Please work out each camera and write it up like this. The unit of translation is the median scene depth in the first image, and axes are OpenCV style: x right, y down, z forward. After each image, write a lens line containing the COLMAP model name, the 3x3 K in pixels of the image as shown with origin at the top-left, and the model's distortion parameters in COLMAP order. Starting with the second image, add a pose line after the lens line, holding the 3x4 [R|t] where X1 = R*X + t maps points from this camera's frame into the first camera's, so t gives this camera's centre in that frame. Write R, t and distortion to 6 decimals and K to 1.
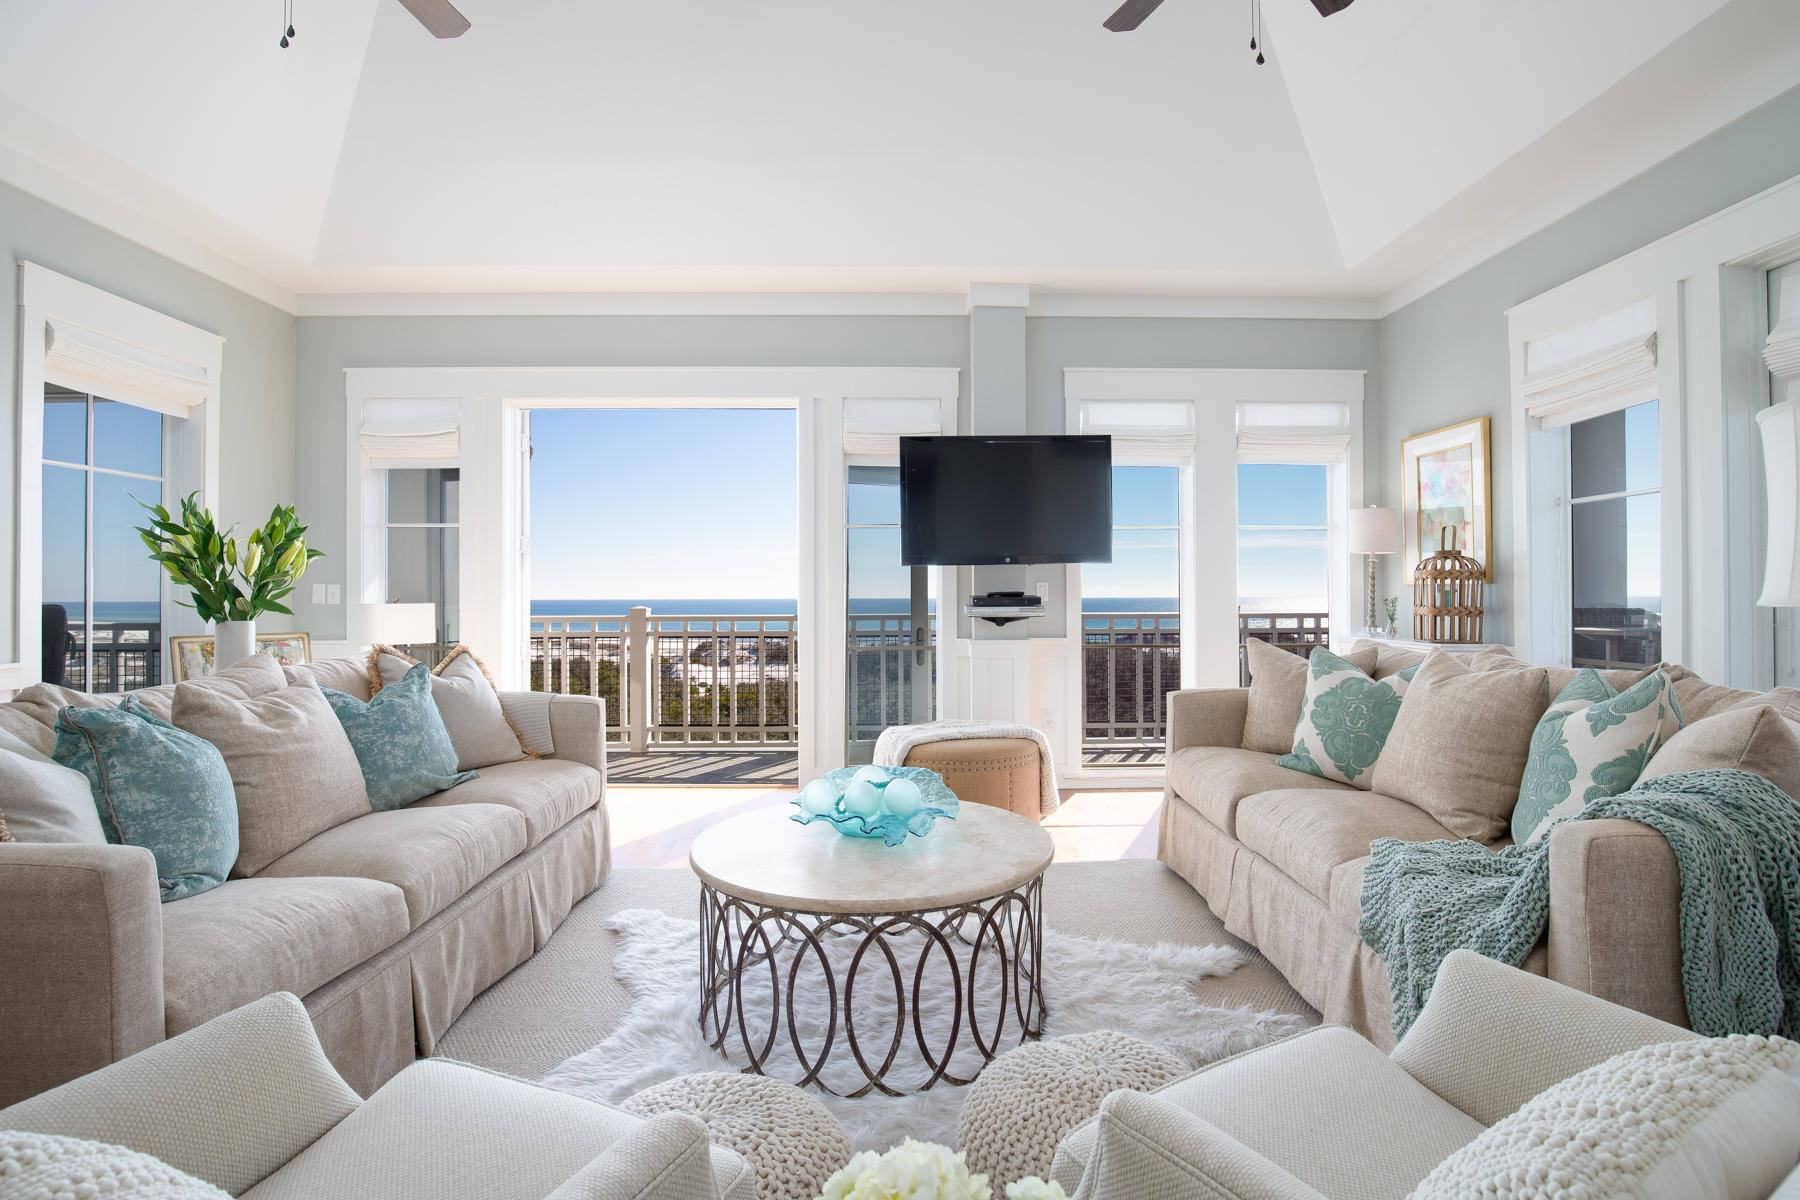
lens RADIAL K [[879.2, 0, 905.8], [0, 879.2, 591.6], [0, 0, 1]] dist [-0.000072, 0.000969]
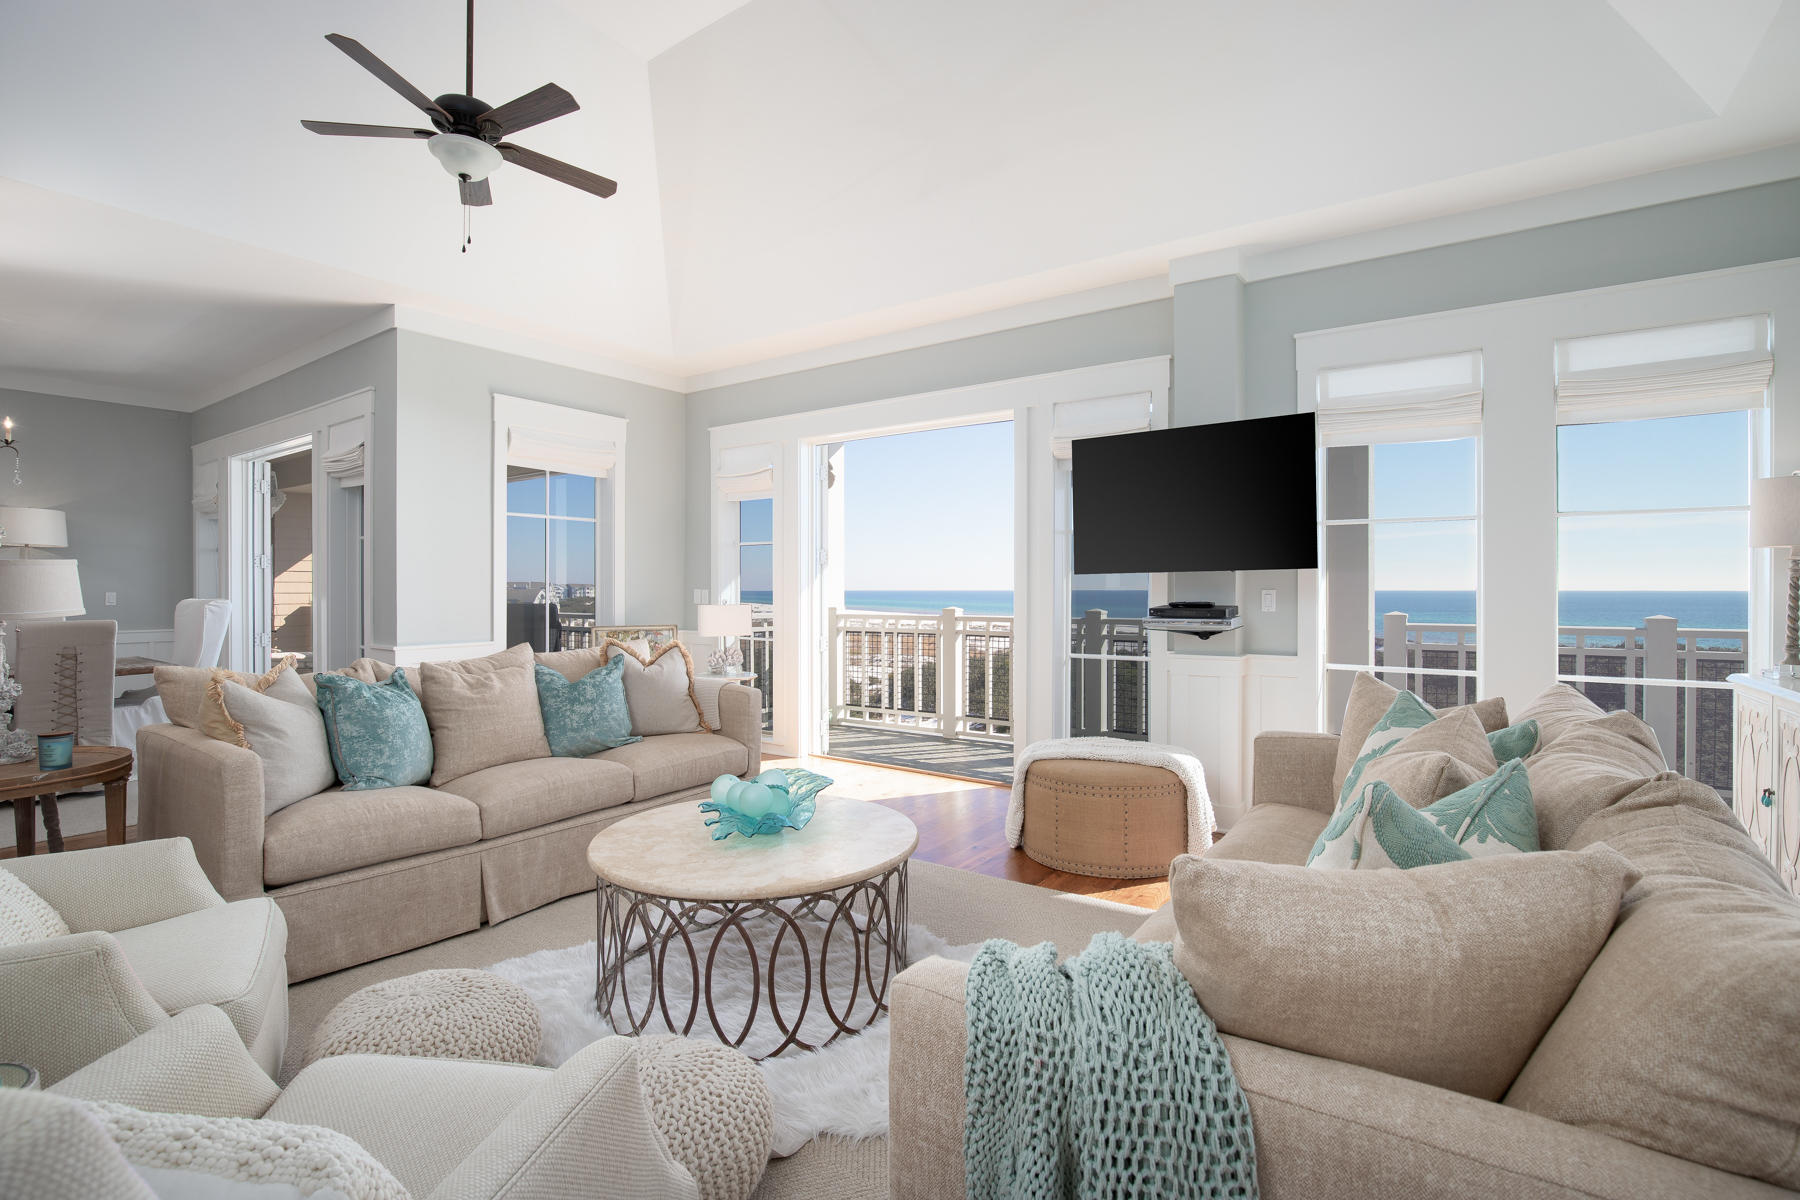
lens RADIAL K [[879.2, 0, 905.8], [0, 879.2, 591.6], [0, 0, 1]] dist [-0.000072, 0.000969]
pose [[0.801220, 0.005643, -0.598343, 0.421131], [0.001060, 0.999941, 0.010850, -0.020655], [0.598369, -0.009327, 0.801166, 0.113418]]
